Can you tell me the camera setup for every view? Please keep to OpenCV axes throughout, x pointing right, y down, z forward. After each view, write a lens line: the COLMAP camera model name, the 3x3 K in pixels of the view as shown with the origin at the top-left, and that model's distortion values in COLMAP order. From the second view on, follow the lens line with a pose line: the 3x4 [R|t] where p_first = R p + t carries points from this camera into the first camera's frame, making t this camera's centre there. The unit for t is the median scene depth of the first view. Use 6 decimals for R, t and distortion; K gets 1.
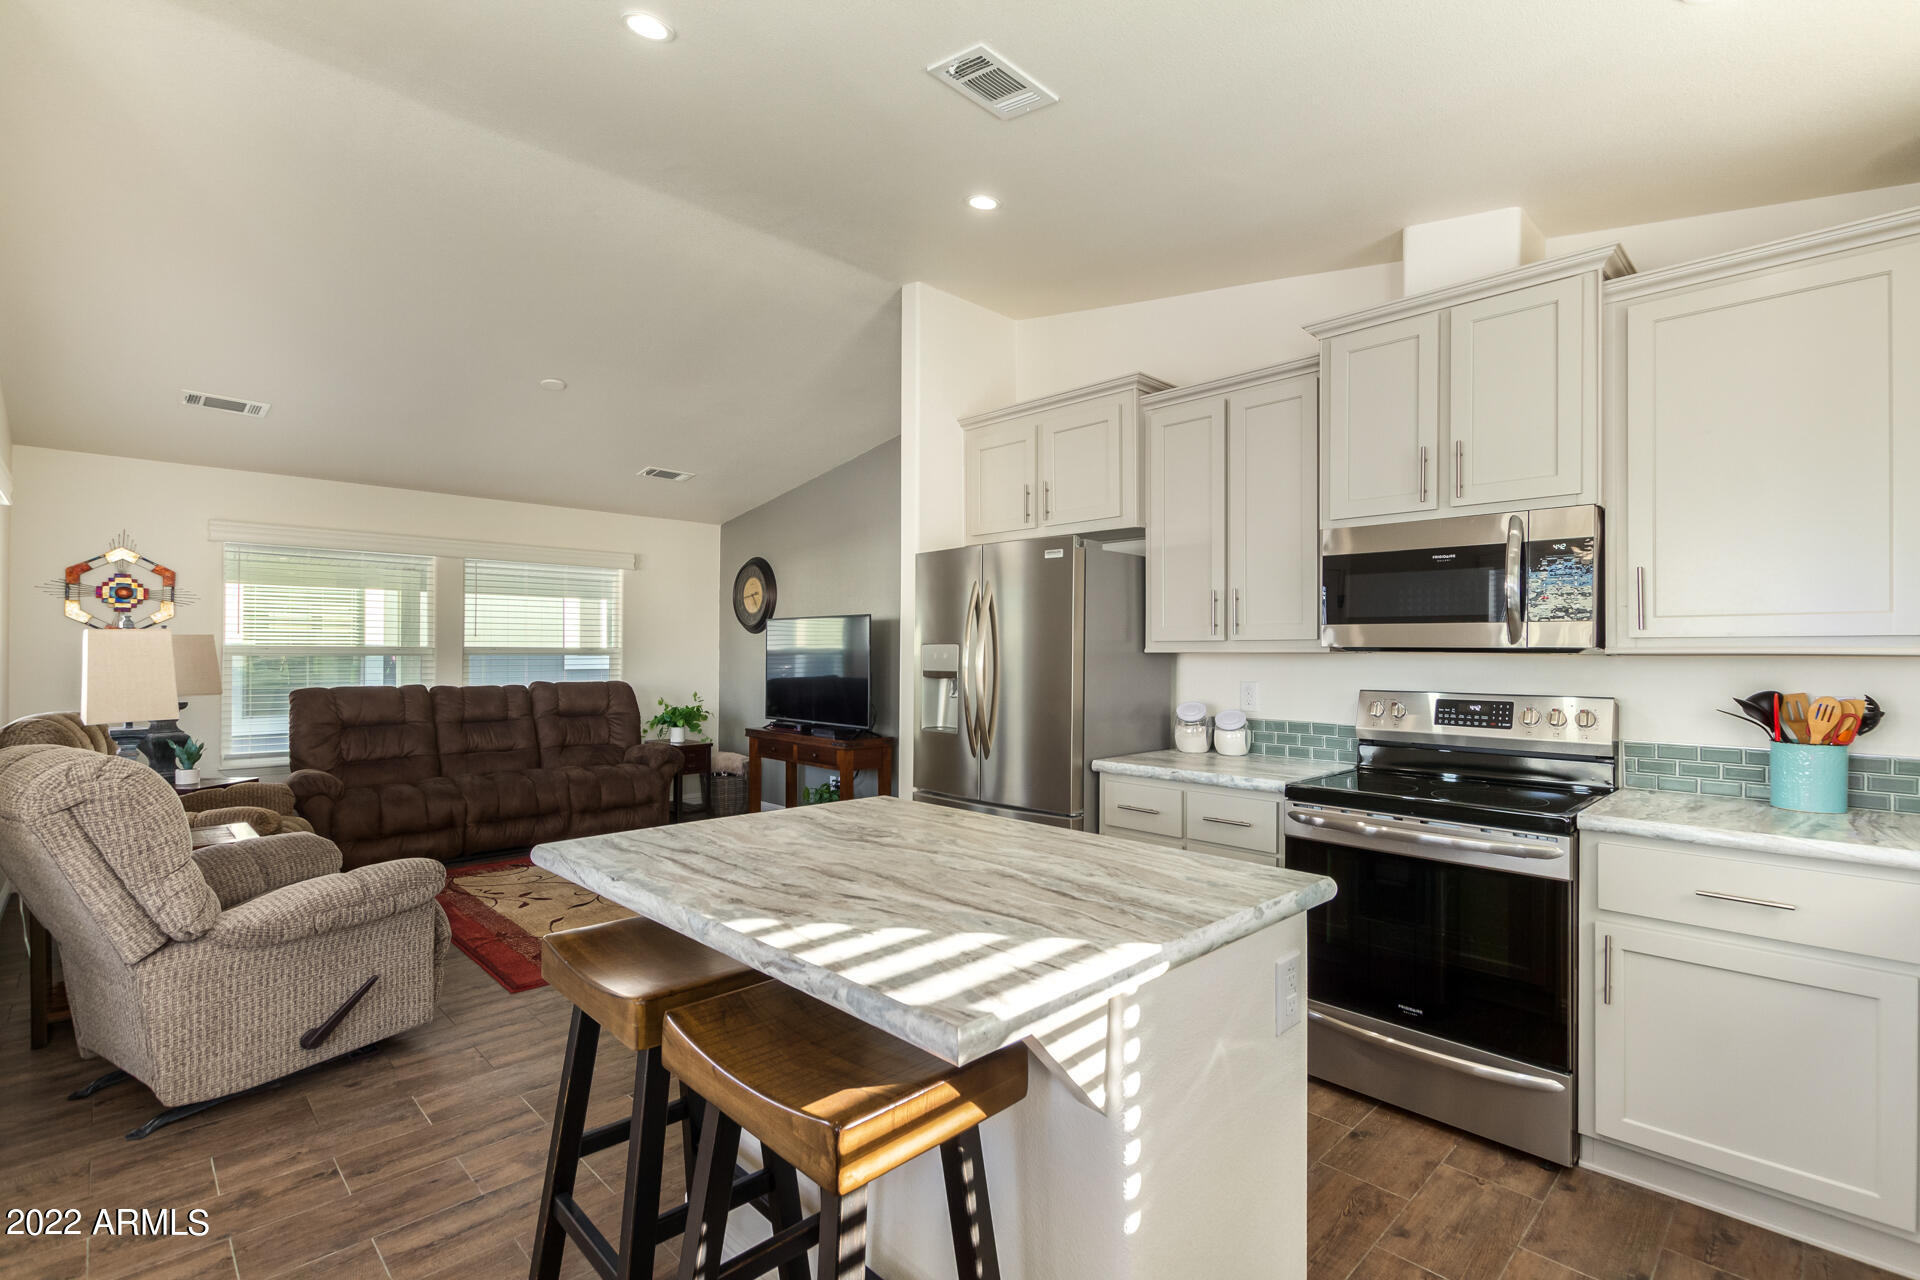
lens RADIAL K [[880.6, 0, 1001.1], [0, 880.6, 651.3], [0, 0, 1]] dist [0.005956, -0.005629]
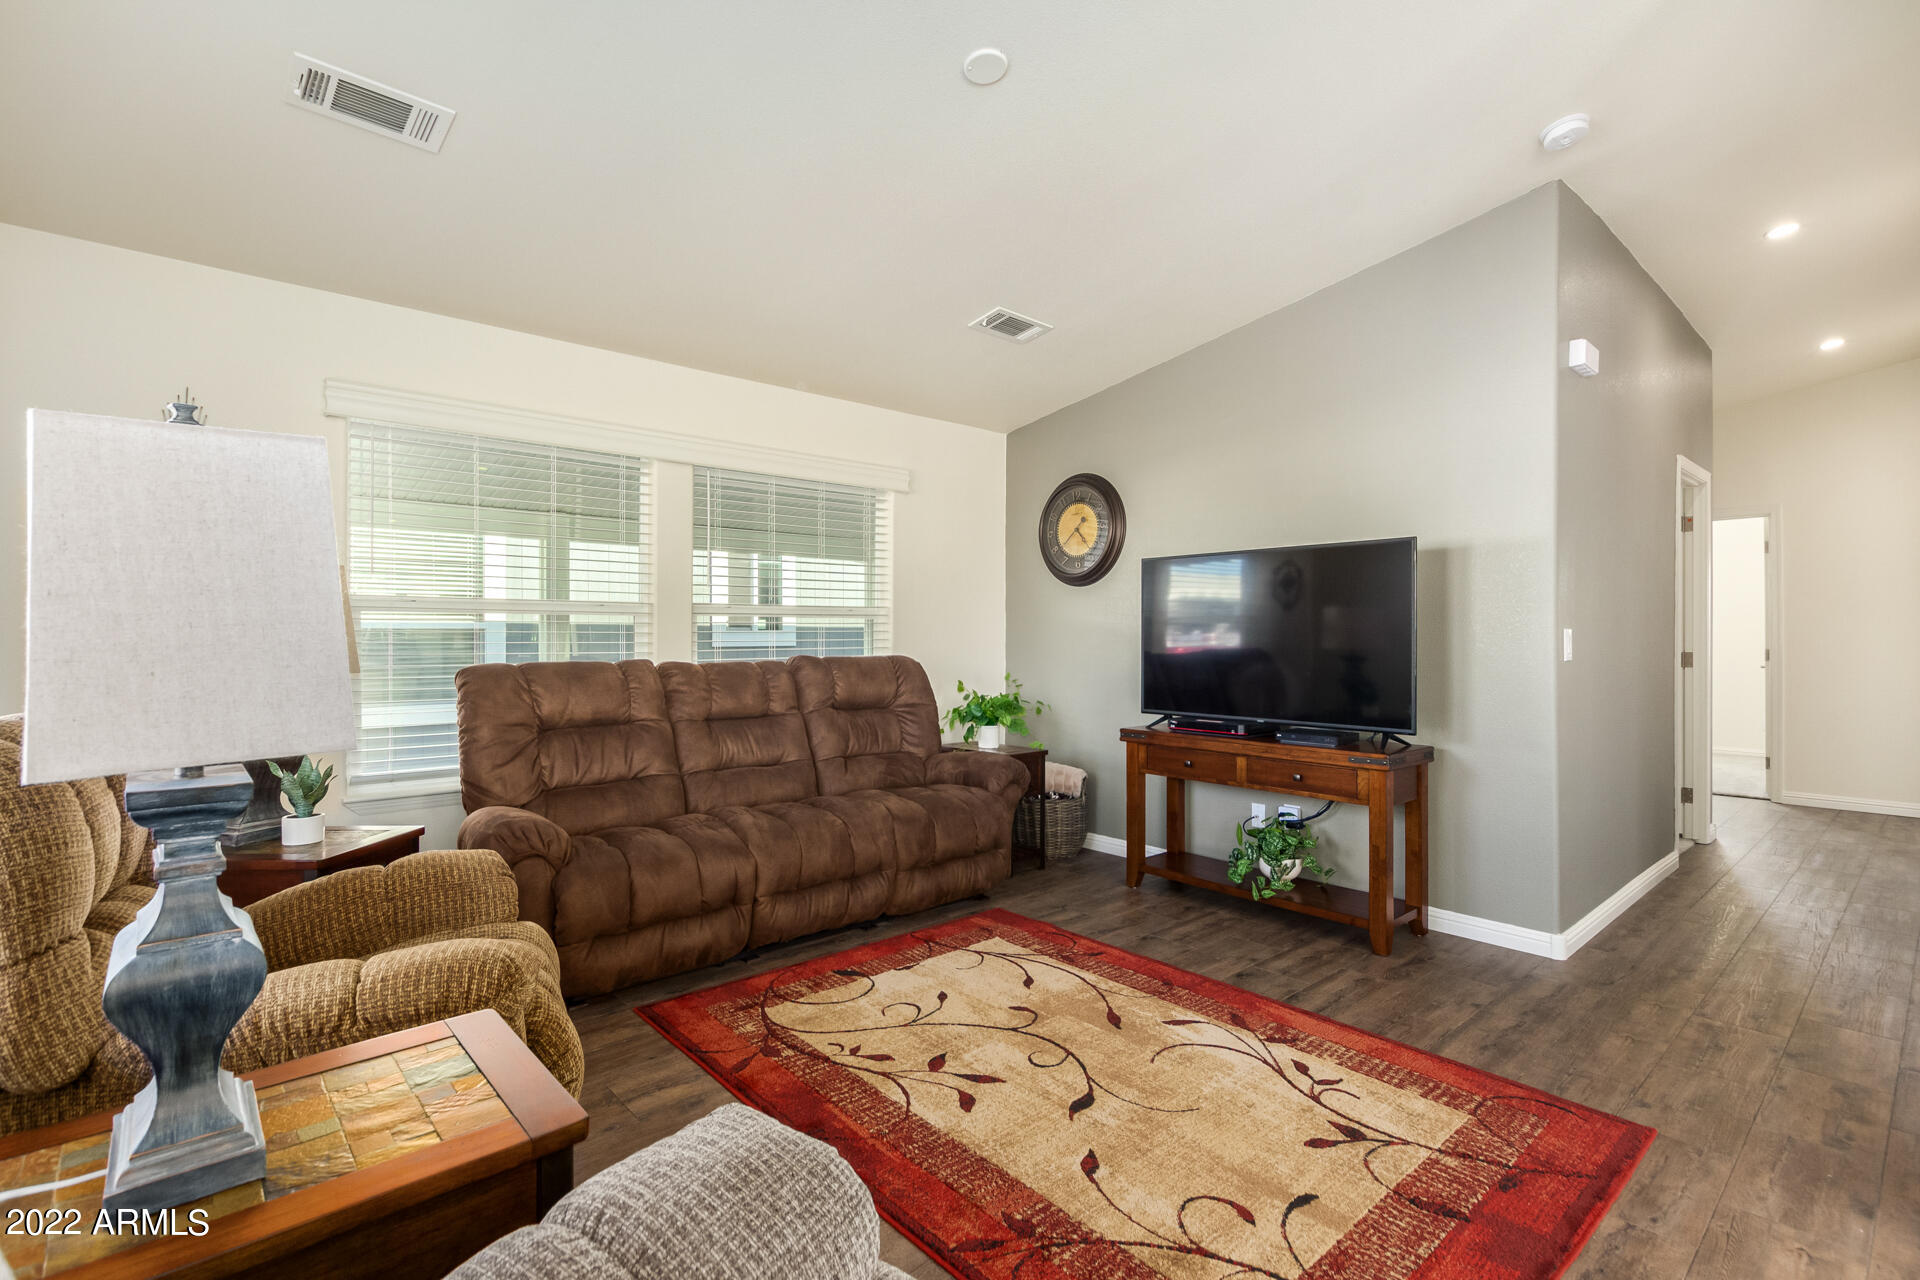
lens RADIAL K [[880.6, 0, 993.2], [0, 880.6, 640.6], [0, 0, 1]] dist [0.005956, -0.005629]
pose [[0.998834, -0.002945, -0.048179, -0.379548], [0.003245, 0.999976, 0.006150, 0.020685], [0.048160, -0.006299, 0.998820, 0.385439]]
